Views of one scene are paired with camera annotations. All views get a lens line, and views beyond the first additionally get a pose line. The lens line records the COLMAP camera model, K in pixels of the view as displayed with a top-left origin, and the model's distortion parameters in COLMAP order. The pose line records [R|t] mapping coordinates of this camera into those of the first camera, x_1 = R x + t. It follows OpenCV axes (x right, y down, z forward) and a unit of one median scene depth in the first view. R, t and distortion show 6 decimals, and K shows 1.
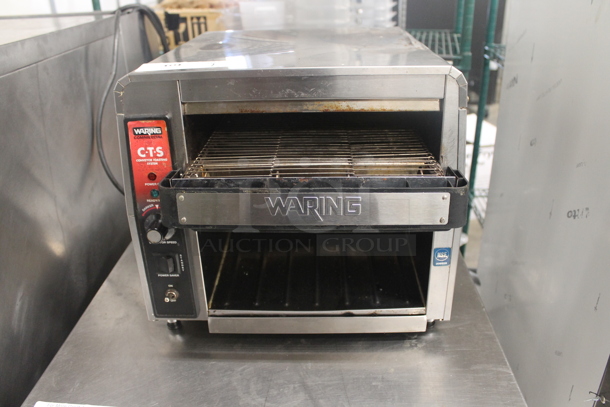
lens RADIAL K [[495.0, 0, 305.0], [0, 495.0, 203.5], [0, 0, 1]] dist [-0.006225, -0.002163]
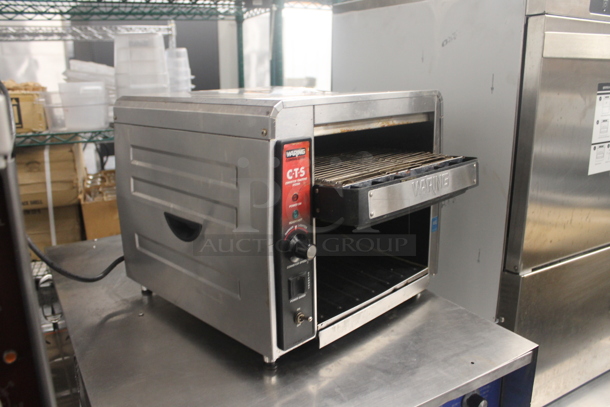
lens RADIAL K [[495.0, 0, 305.0], [0, 495.0, 203.5], [0, 0, 1]] dist [-0.006225, -0.002163]
pose [[0.694749, -0.167742, 0.699419, -0.964535], [0.267233, 0.963015, -0.034489, -0.001195], [-0.667765, 0.210869, 0.713879, 0.237064]]
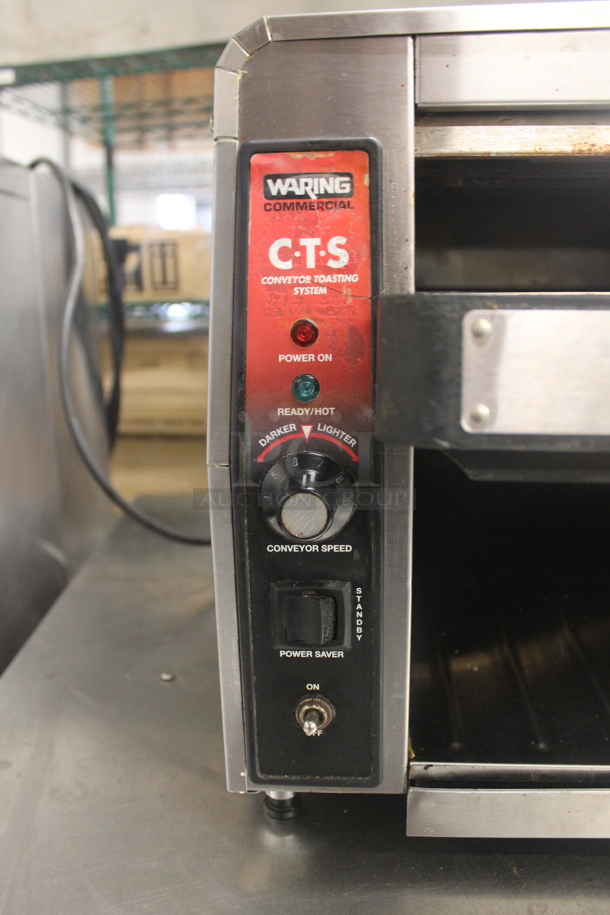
lens RADIAL K [[836.7, 0, 305.0], [0, 836.7, 457.5], [0, 0, 1]] dist [-0.086206, 0.002925]
pose [[0.999947, 0.010288, 0.000762, -0.291228], [-0.010059, 0.988712, -0.149491, 0.102030], [-0.002291, 0.149475, 0.988763, 0.445110]]
